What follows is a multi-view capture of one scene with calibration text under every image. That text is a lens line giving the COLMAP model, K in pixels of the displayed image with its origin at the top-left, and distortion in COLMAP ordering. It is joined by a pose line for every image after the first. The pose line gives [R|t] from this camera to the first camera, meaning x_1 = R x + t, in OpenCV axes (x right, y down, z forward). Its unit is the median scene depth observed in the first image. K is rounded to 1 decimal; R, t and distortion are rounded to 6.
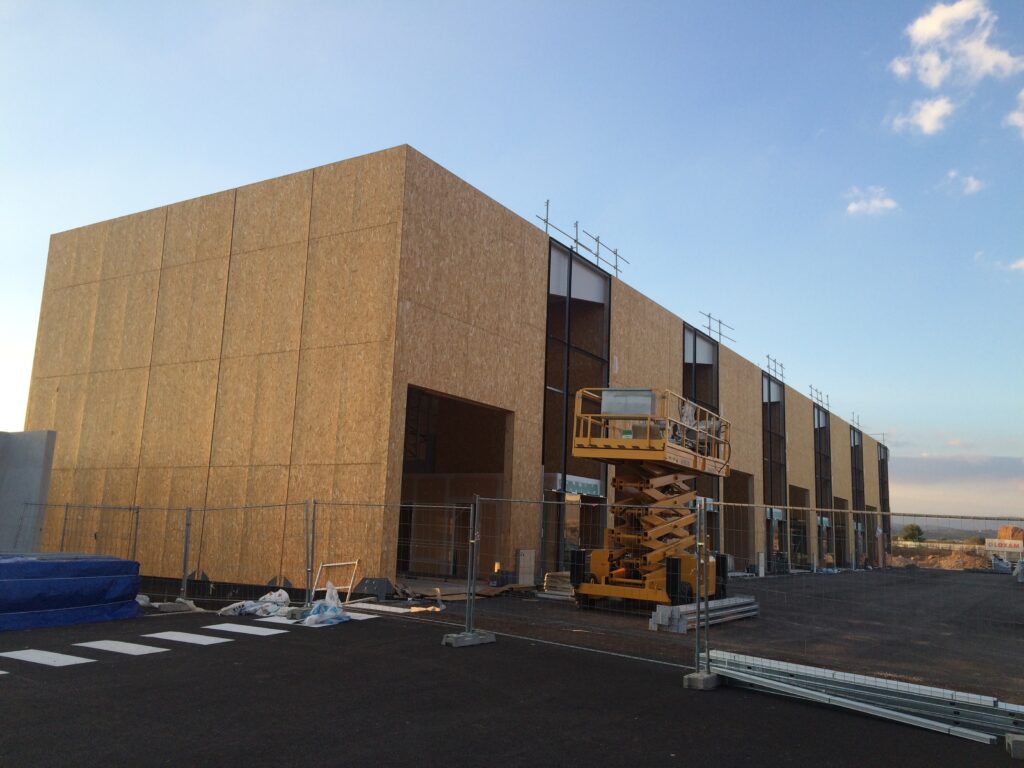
lens RADIAL K [[851.6, 0, 512.0], [0, 851.6, 384.0], [0, 0, 1]] dist [0.004752, -0.001117]
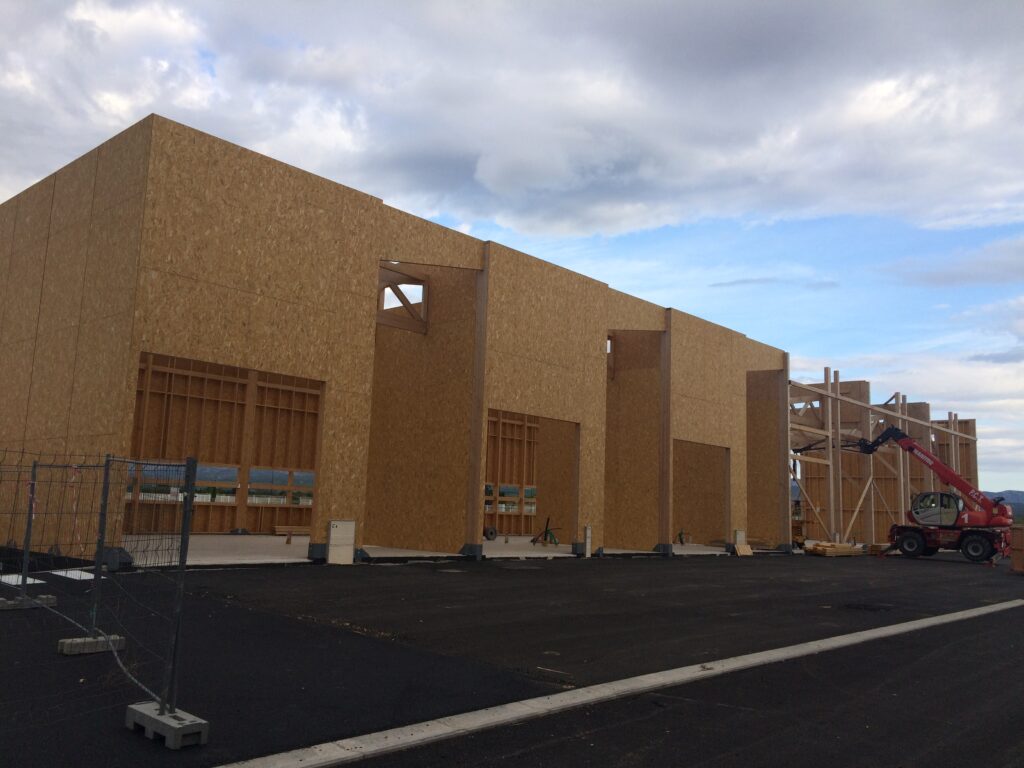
lens RADIAL K [[851.6, 0, 512.0], [0, 851.6, 384.0], [0, 0, 1]] dist [0.004752, -0.001117]
pose [[0.988488, -0.024591, -0.149284, 0.388121], [0.027574, 0.999459, 0.017942, 0.025264], [0.148762, -0.021852, 0.988632, 0.065864]]
